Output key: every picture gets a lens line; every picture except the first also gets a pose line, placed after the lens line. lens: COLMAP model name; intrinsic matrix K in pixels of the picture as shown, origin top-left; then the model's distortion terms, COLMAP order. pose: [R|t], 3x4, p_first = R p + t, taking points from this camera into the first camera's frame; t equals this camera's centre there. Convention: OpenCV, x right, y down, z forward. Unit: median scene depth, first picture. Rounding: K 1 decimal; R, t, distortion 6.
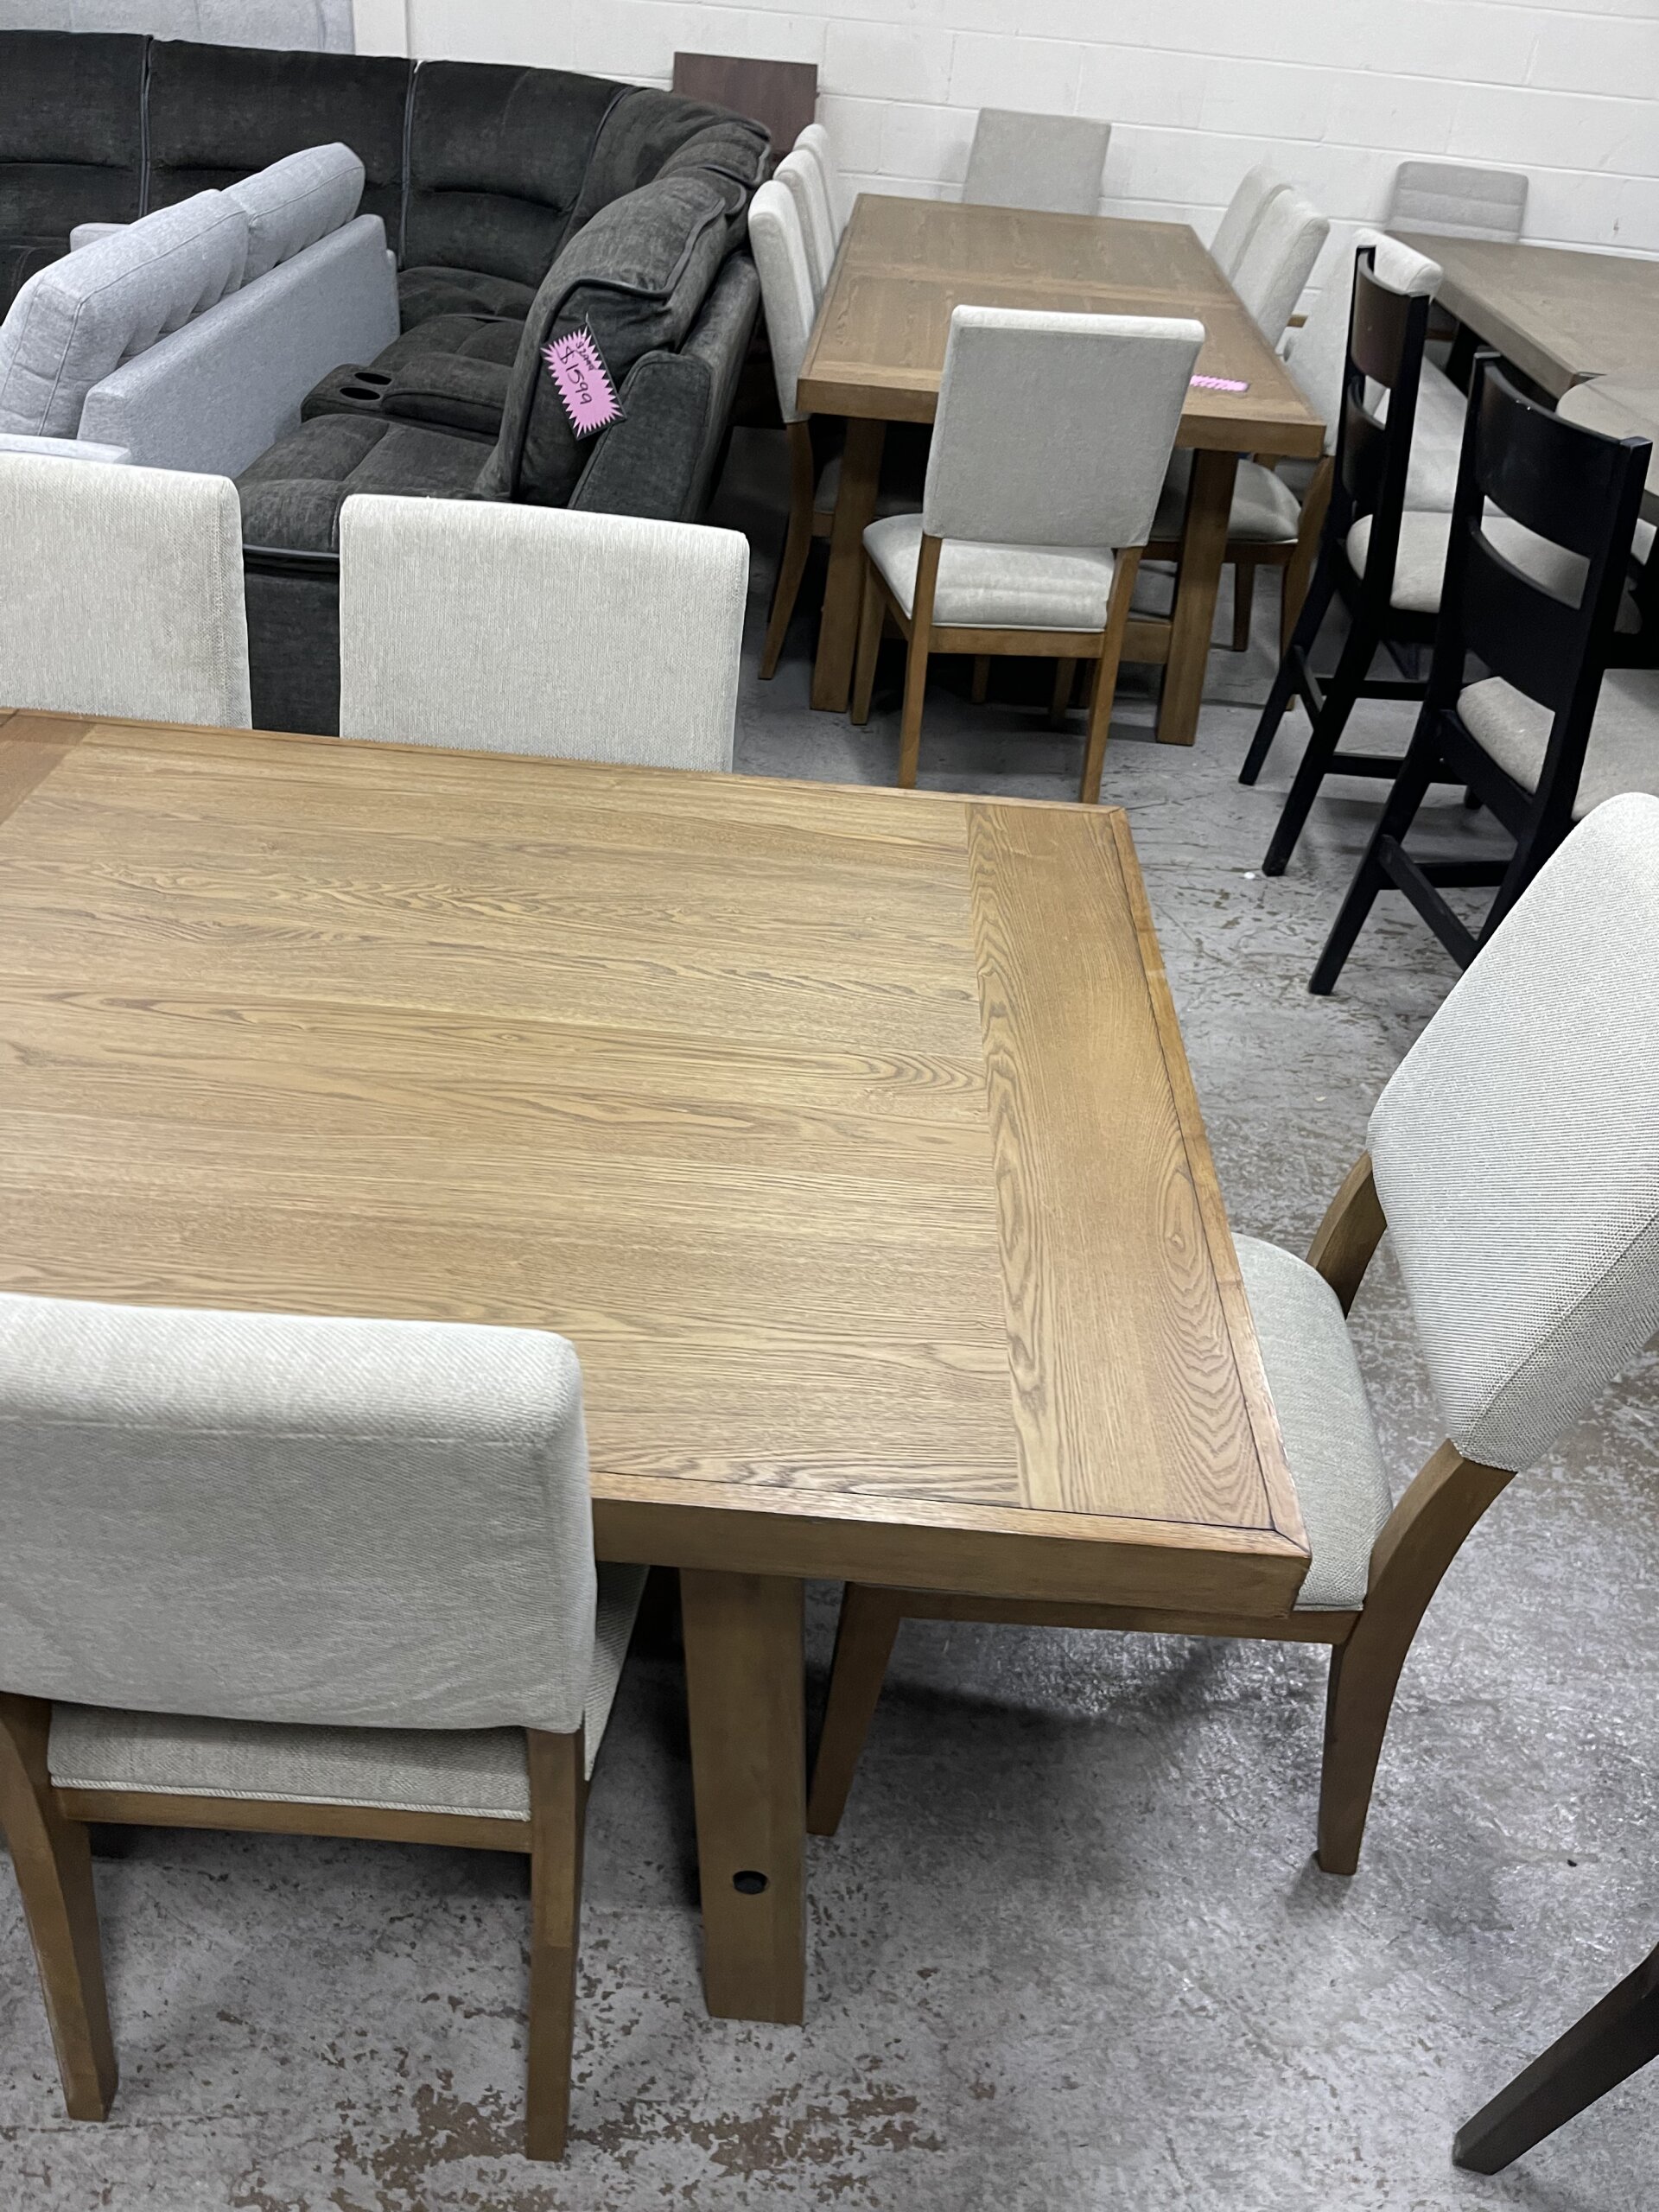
lens RADIAL K [[1703.4, 0, 829.5], [0, 1703.4, 1106.0], [0, 0, 1]] dist [0.045259, -0.074252]
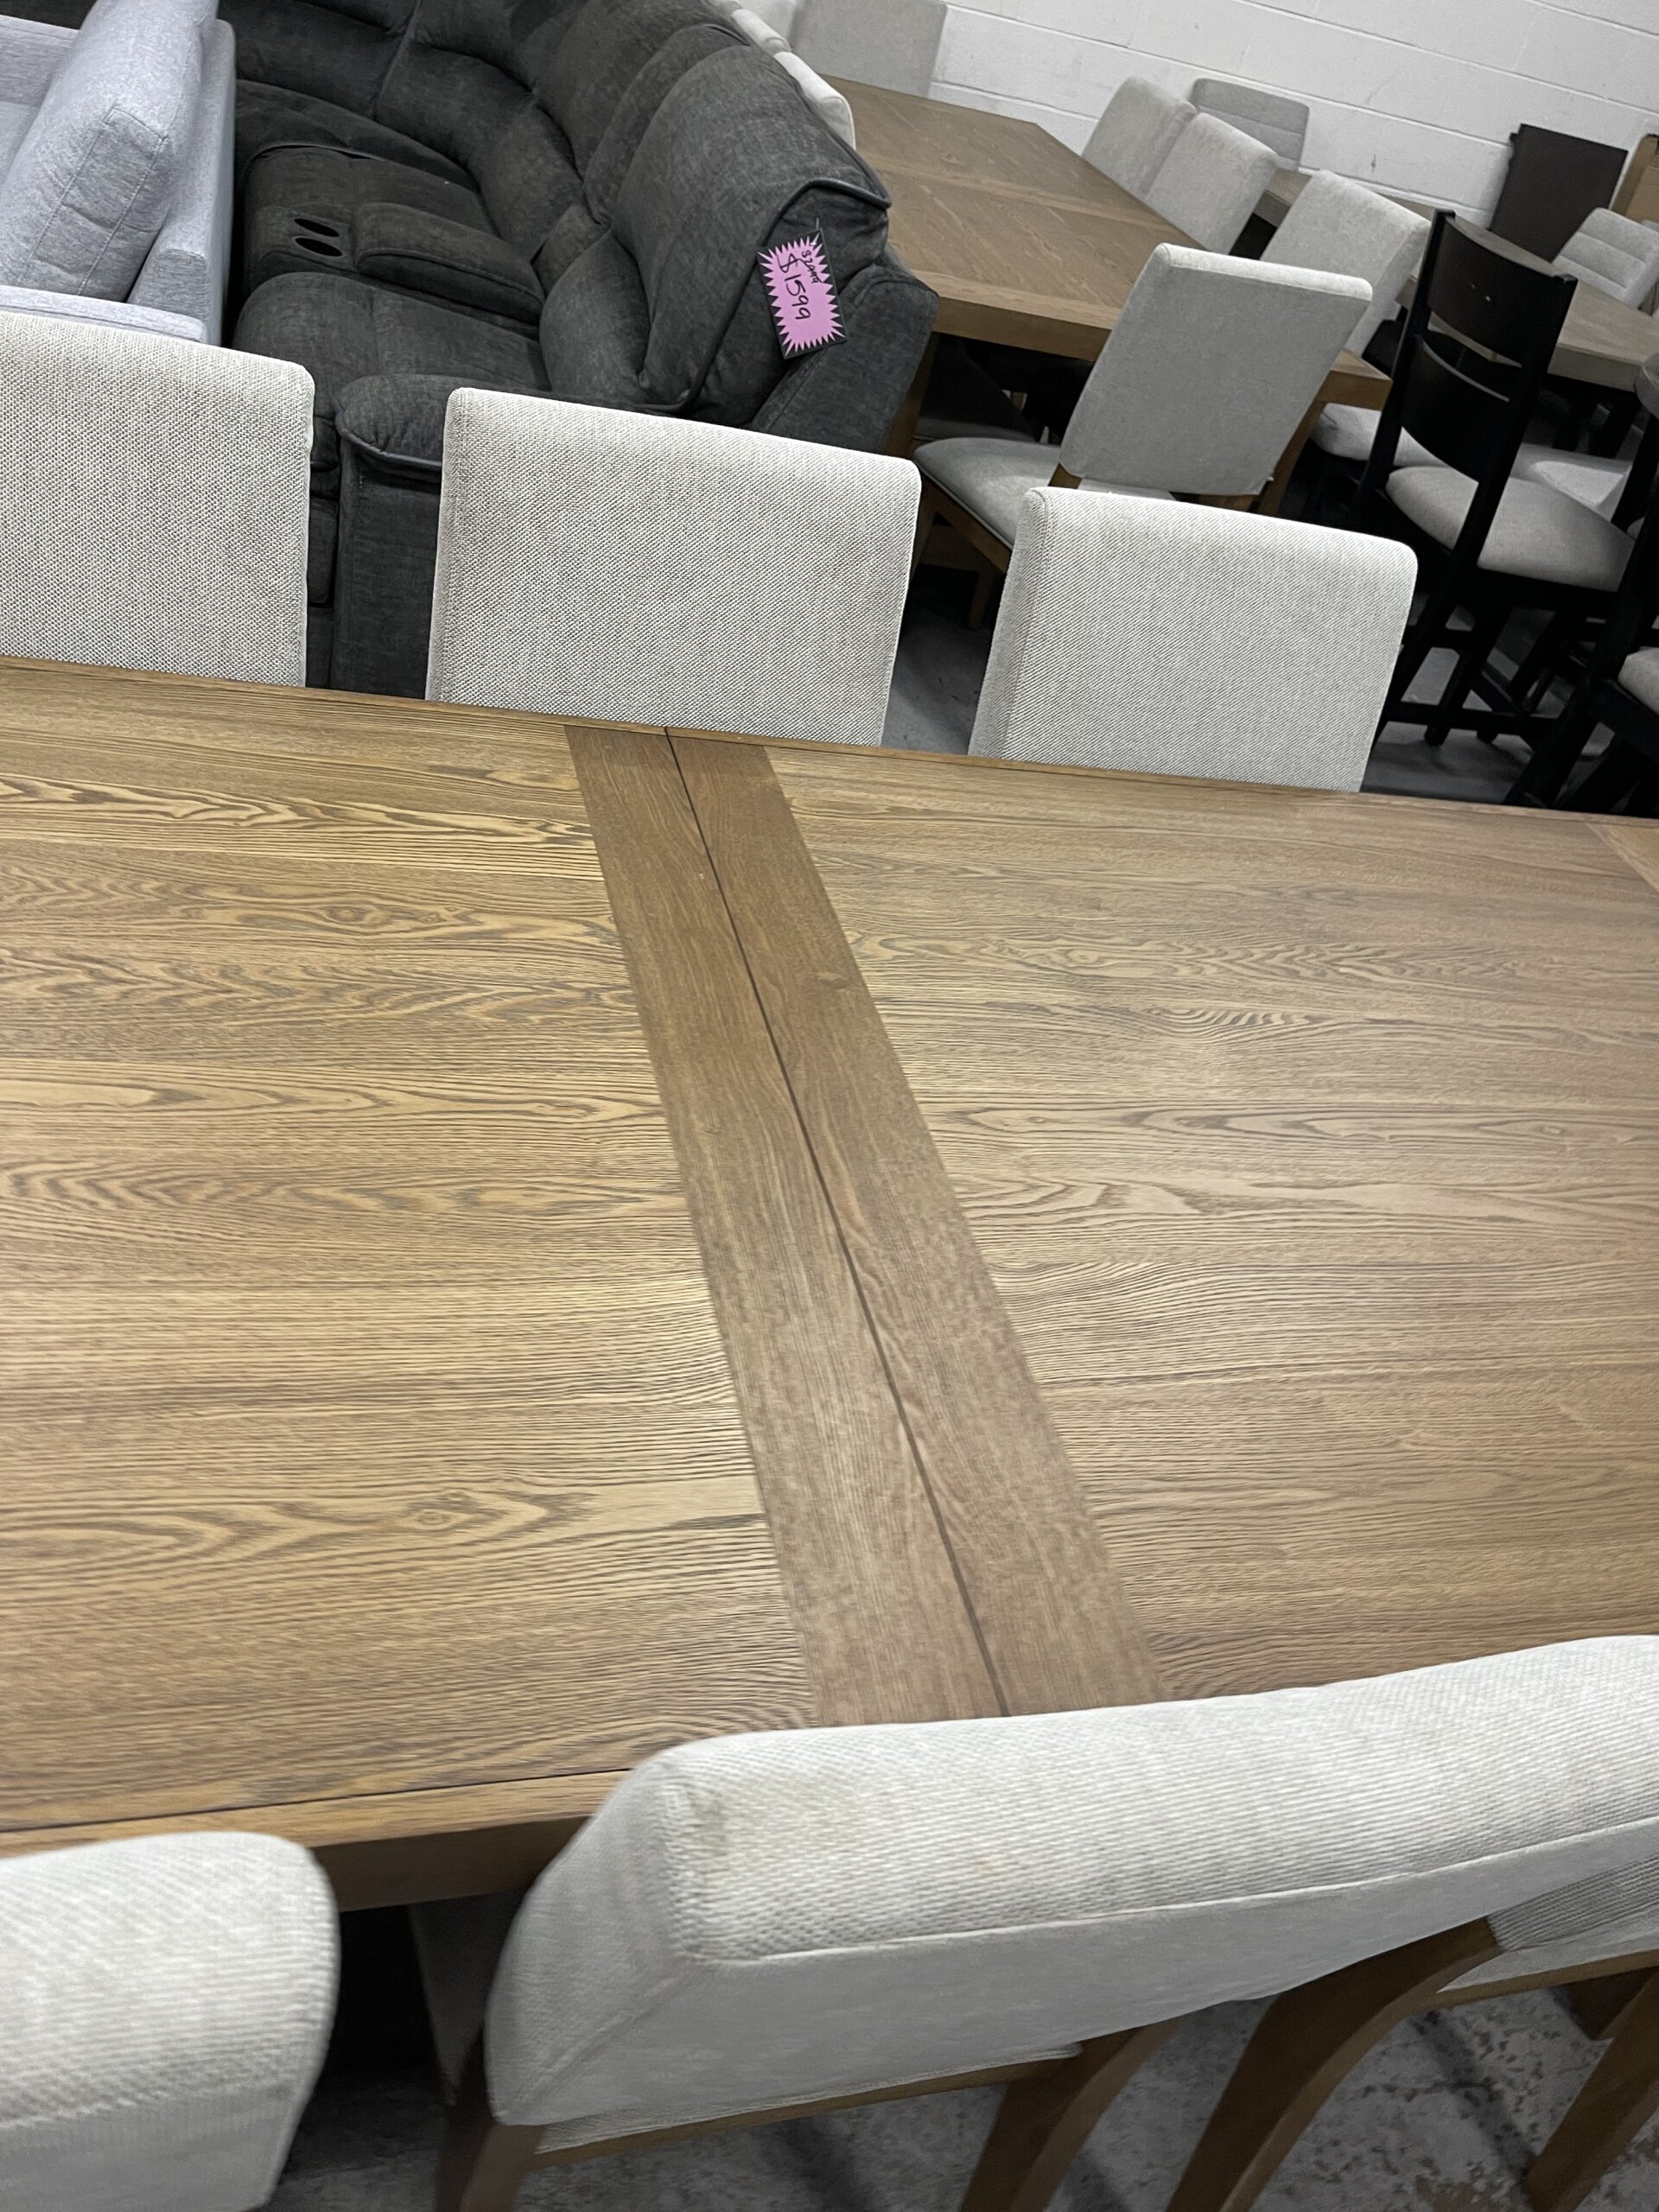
lens RADIAL K [[1701.0, 0, 798.6], [0, 1701.0, 1084.3], [0, 0, 1]] dist [0.067764, -0.115795]
pose [[0.952092, -0.056848, 0.300481, -0.443956], [0.034270, 0.996215, 0.079889, -0.079911], [-0.303885, -0.065764, 0.950436, 0.111907]]
